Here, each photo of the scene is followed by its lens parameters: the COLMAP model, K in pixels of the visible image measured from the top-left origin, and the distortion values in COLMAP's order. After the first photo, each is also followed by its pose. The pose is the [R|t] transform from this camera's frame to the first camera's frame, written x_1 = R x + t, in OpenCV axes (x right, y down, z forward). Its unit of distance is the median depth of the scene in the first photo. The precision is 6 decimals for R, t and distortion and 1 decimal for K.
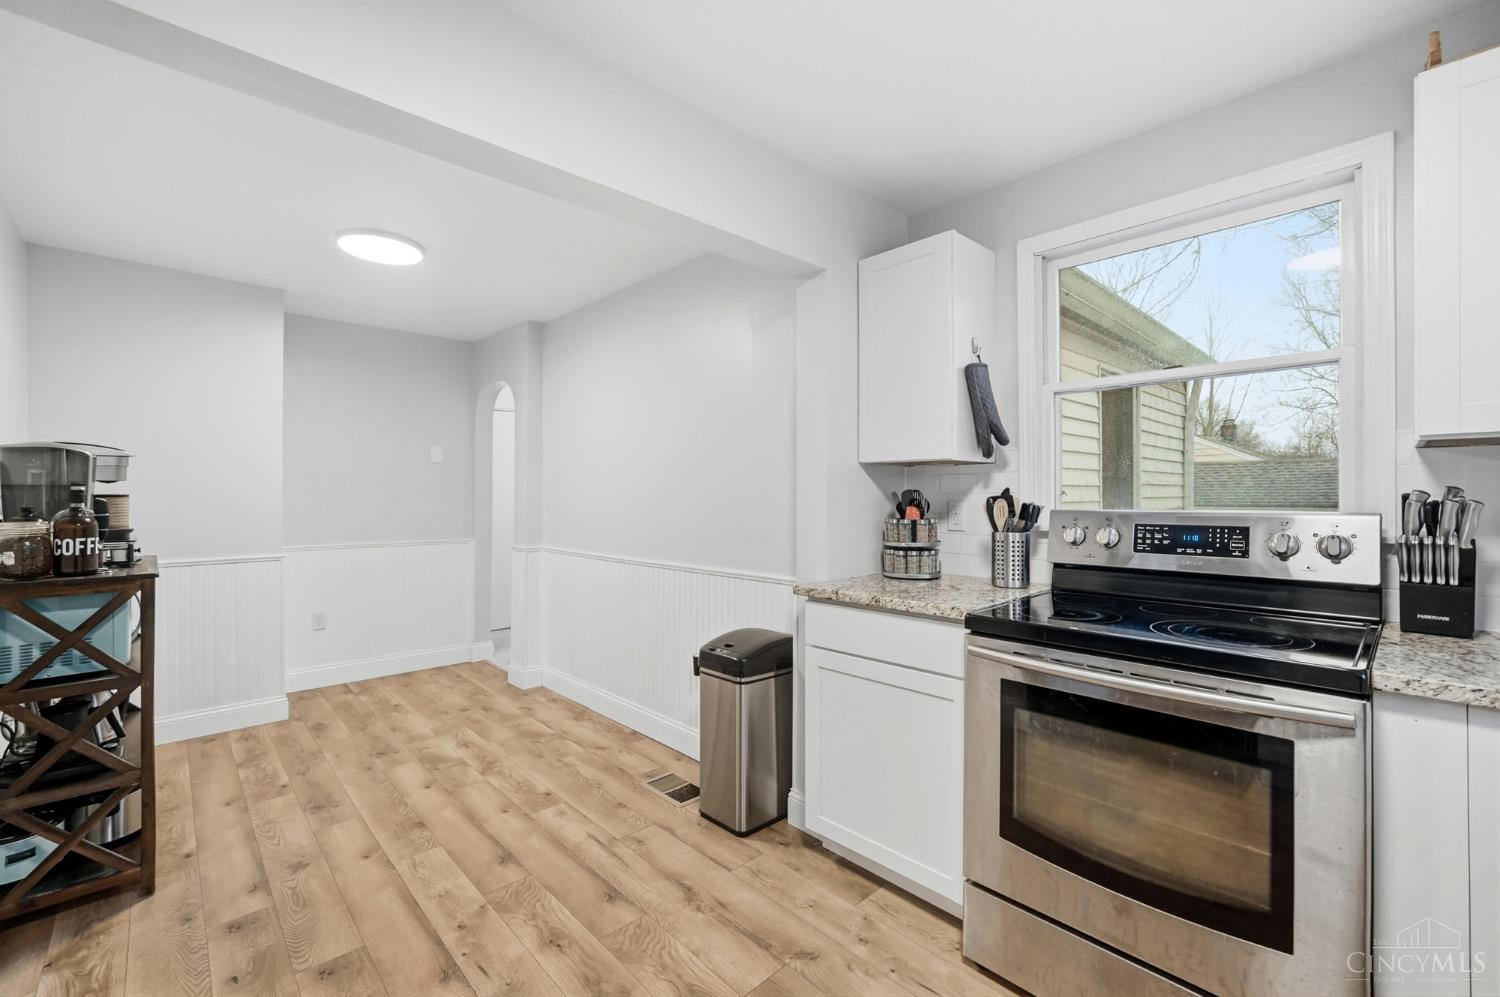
lens RADIAL K [[634.1, 0, 747.6], [0, 634.1, 495.3], [0, 0, 1]] dist [-0.014229, 0.002335]
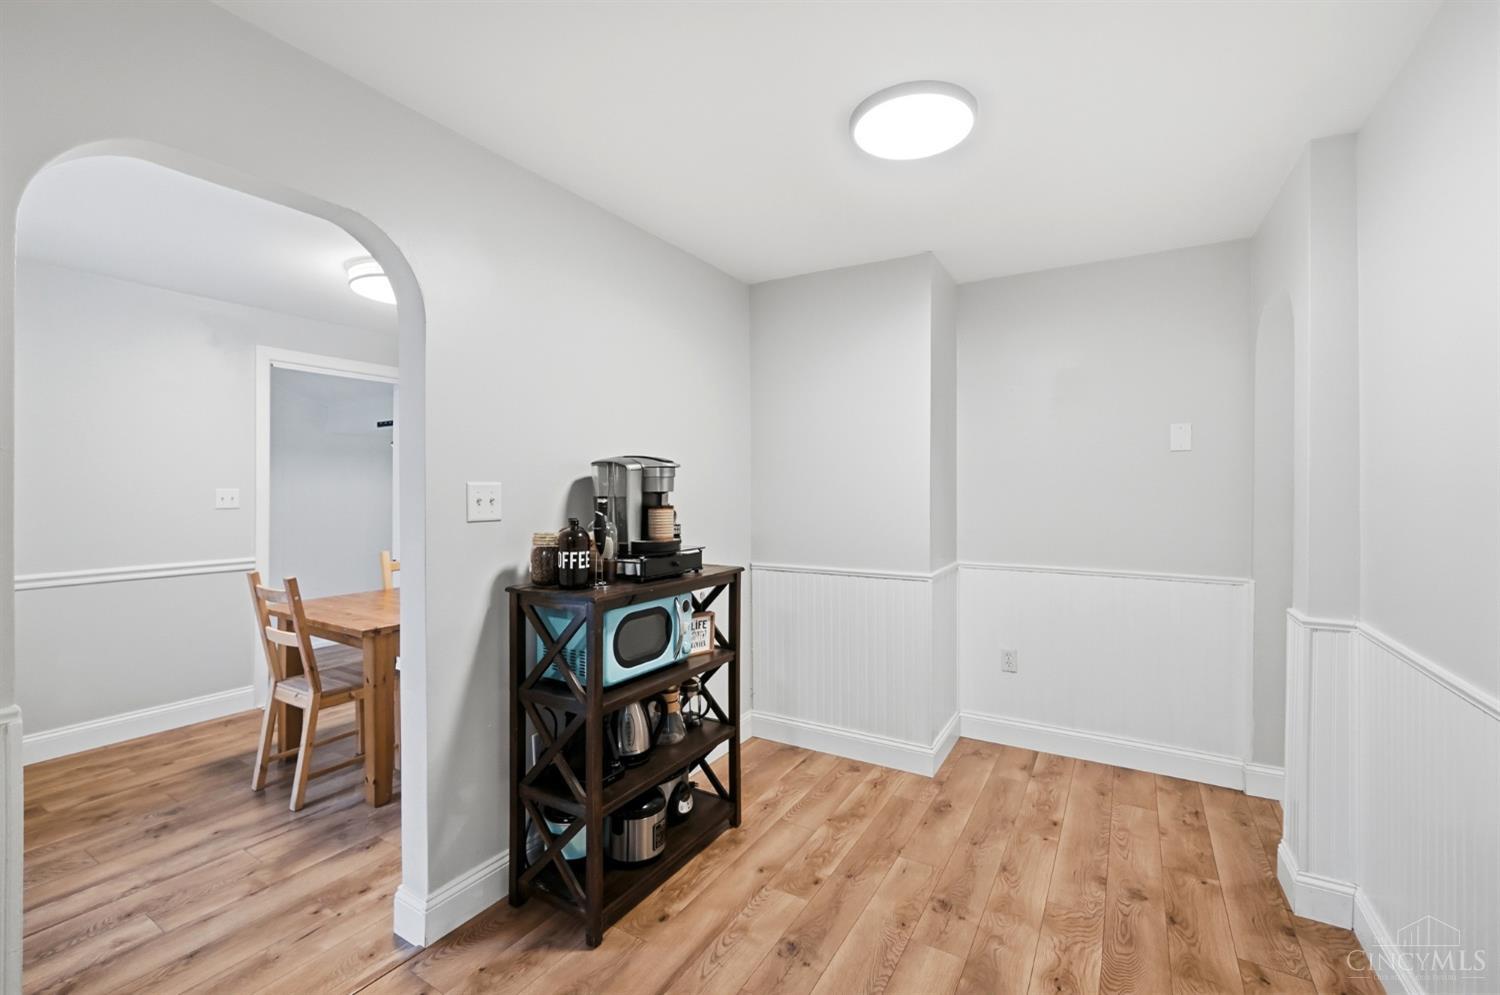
lens RADIAL K [[634.1, 0, 739.4], [0, 634.1, 489.8], [0, 0, 1]] dist [-0.014229, 0.002335]
pose [[0.257632, 0.002731, -0.966239, -0.007958], [0.000630, 0.999995, 0.002994, -0.019274], [0.966243, -0.001380, 0.257629, 0.571810]]
